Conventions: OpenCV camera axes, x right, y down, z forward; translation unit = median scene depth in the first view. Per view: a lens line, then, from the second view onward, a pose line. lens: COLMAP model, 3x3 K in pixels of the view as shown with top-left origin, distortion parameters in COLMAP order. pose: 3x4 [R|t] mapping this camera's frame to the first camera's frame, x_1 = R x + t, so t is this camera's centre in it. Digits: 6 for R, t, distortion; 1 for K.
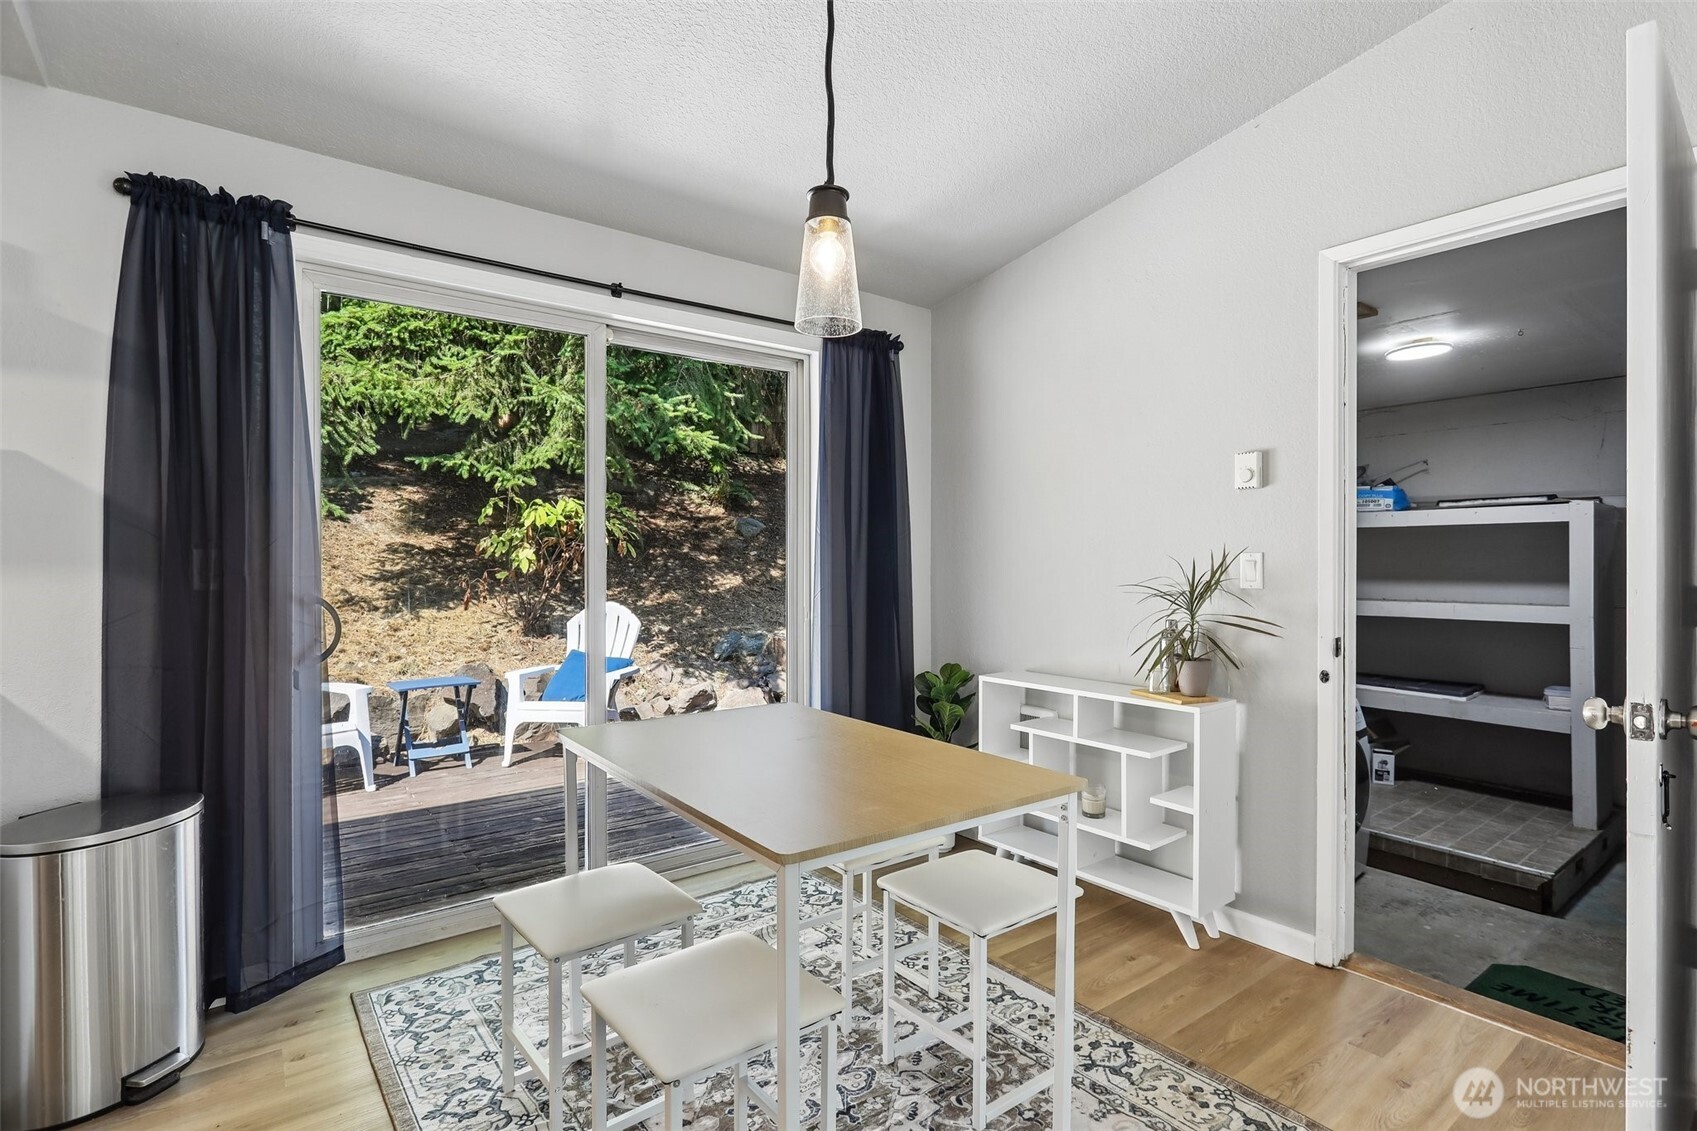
lens RADIAL K [[841.9, 0, 856.2], [0, 841.9, 547.4], [0, 0, 1]] dist [0.009546, 0.000327]
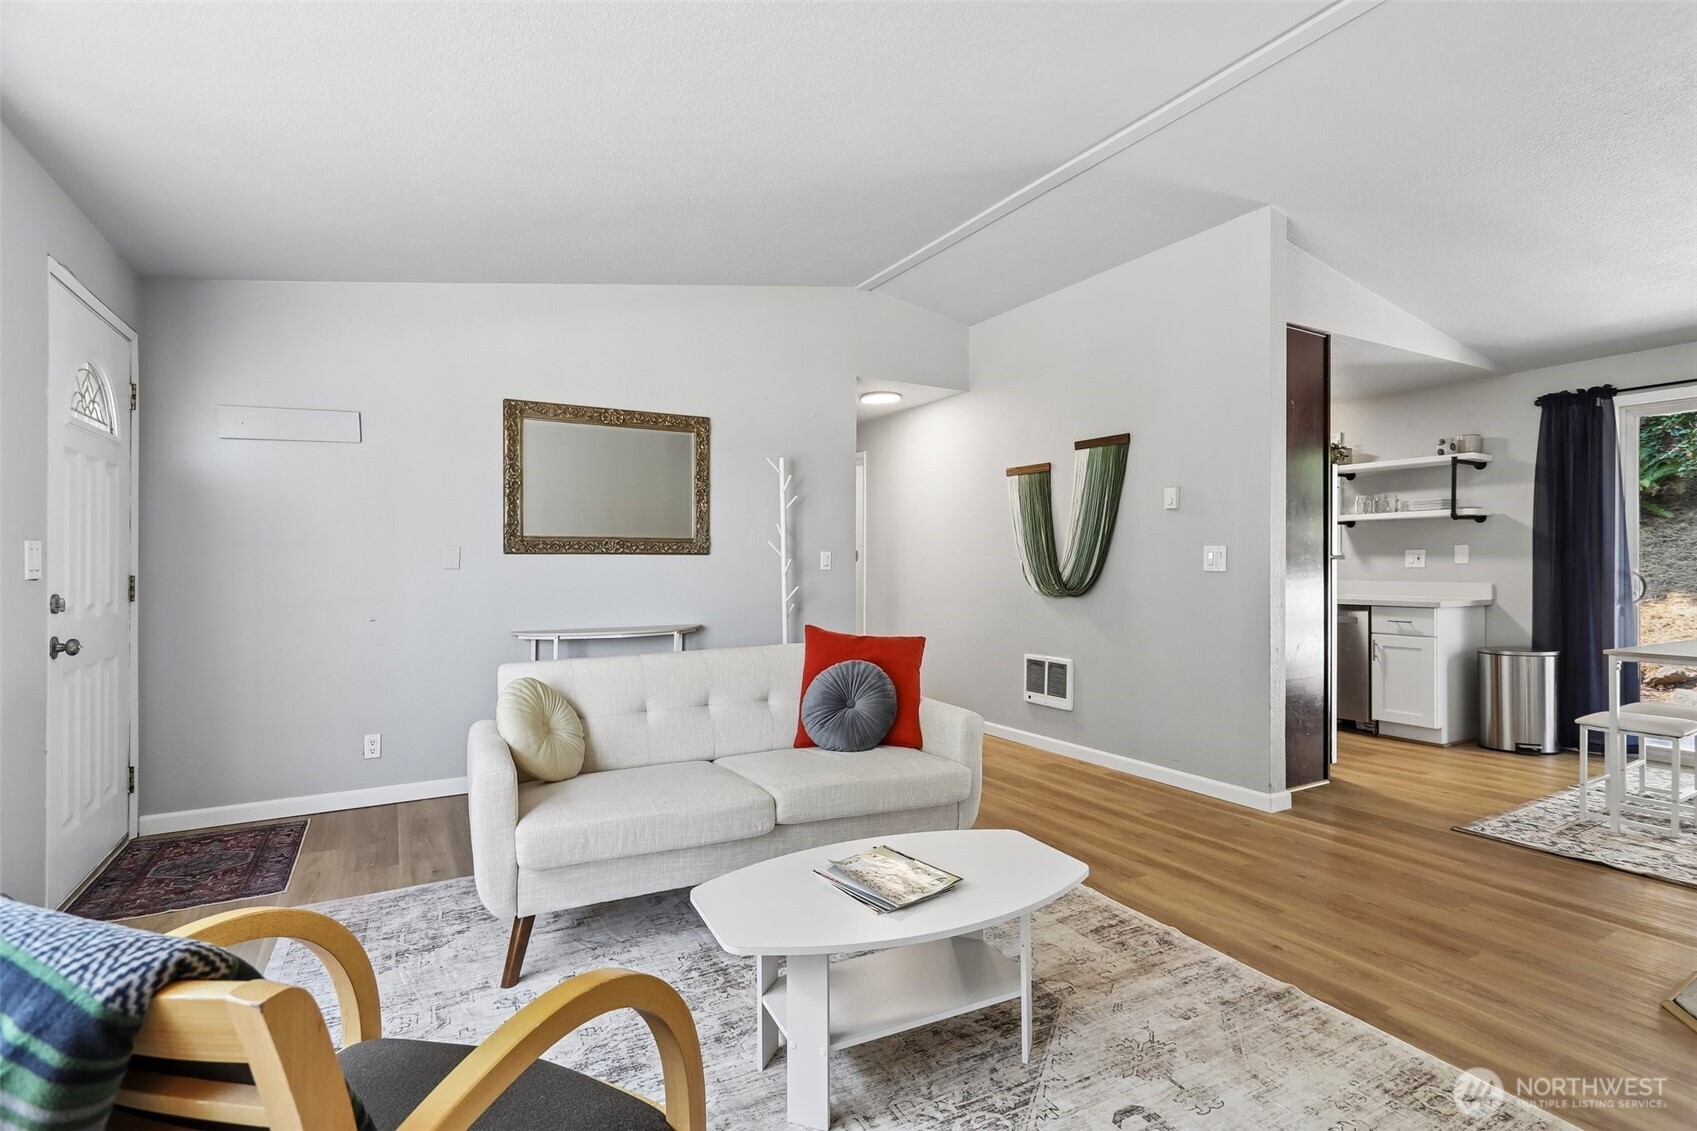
lens RADIAL K [[783.5, 0, 864.3], [0, 783.5, 566.3], [0, 0, 1]] dist [0.000926, 0.000260]
pose [[-0.121478, -0.000491, -0.992594, 1.541223], [0.017289, 0.999847, -0.002610, 0.020667], [0.992444, -0.017478, -0.121451, -0.634847]]
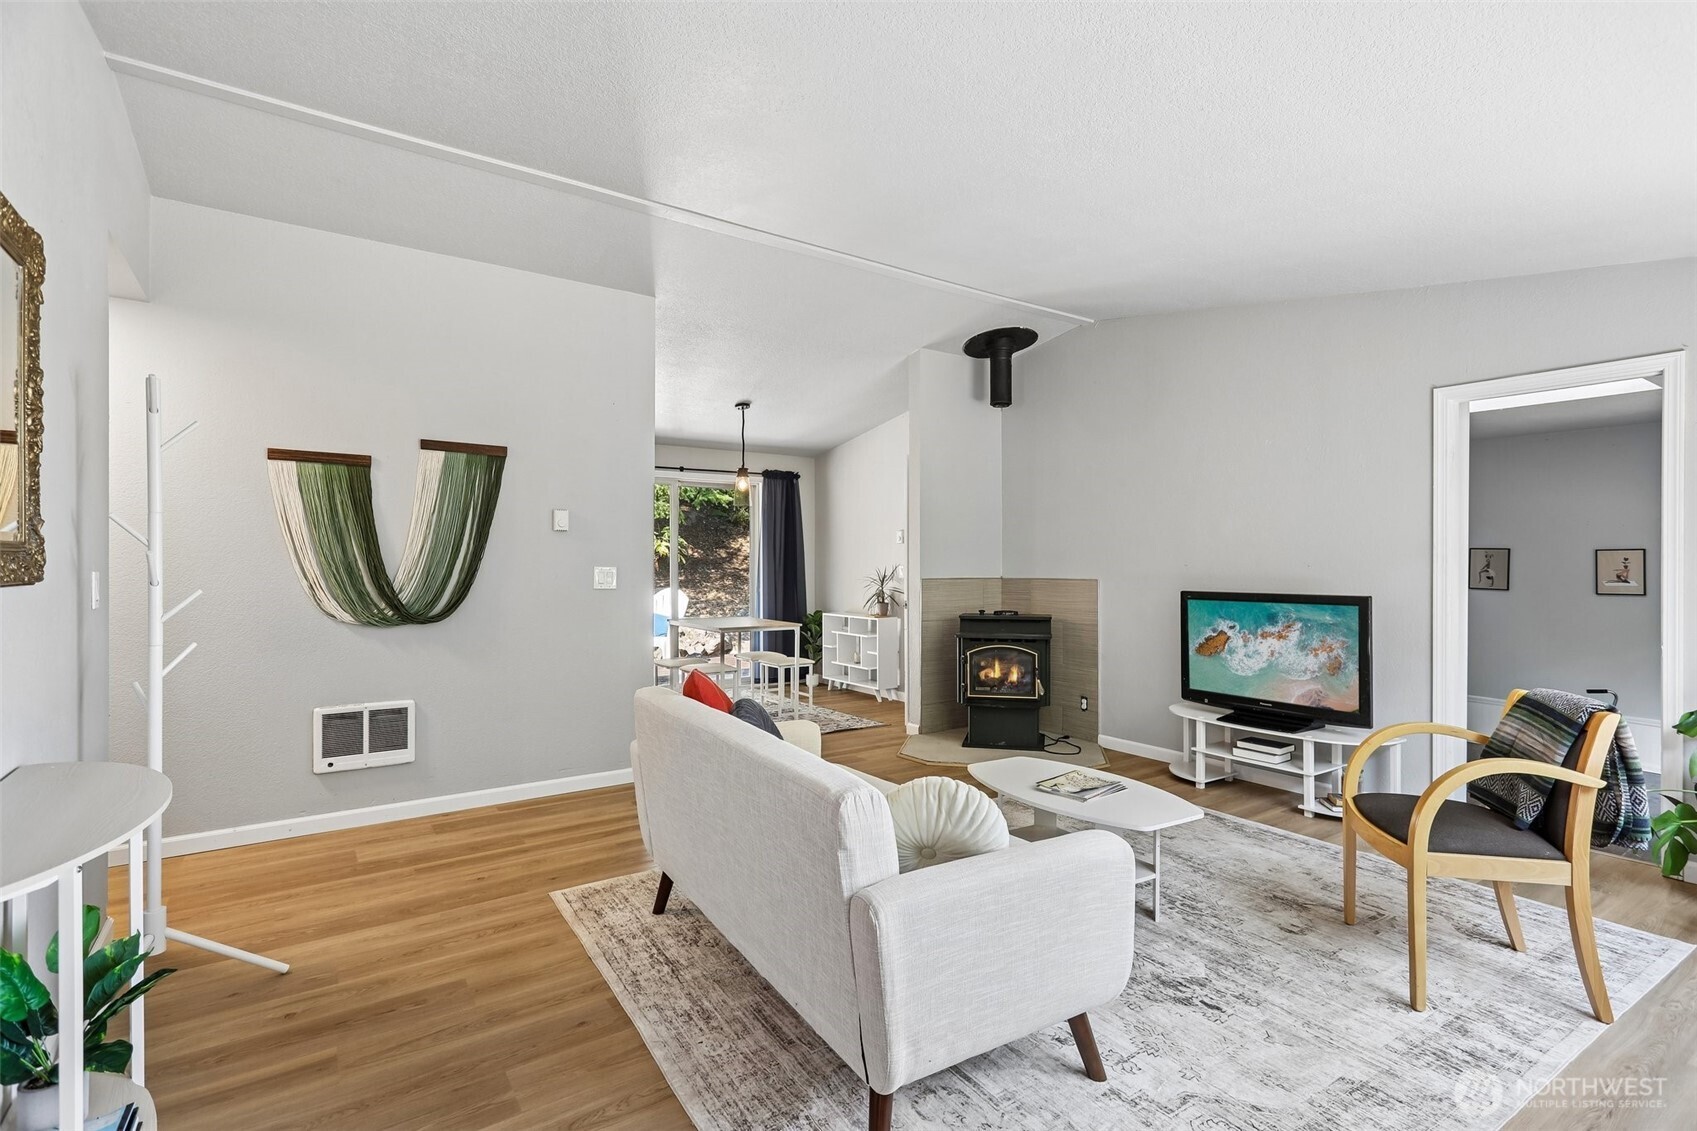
lens RADIAL K [[806.0, 0, 847.5], [0, 806.0, 556.4], [0, 0, 1]] dist [0.009606, 0.000008]
pose [[0.998273, -0.000023, -0.058745, 0.514232], [0.000548, 0.999960, 0.008929, -0.055741], [0.058742, -0.008945, 0.998233, -2.004194]]
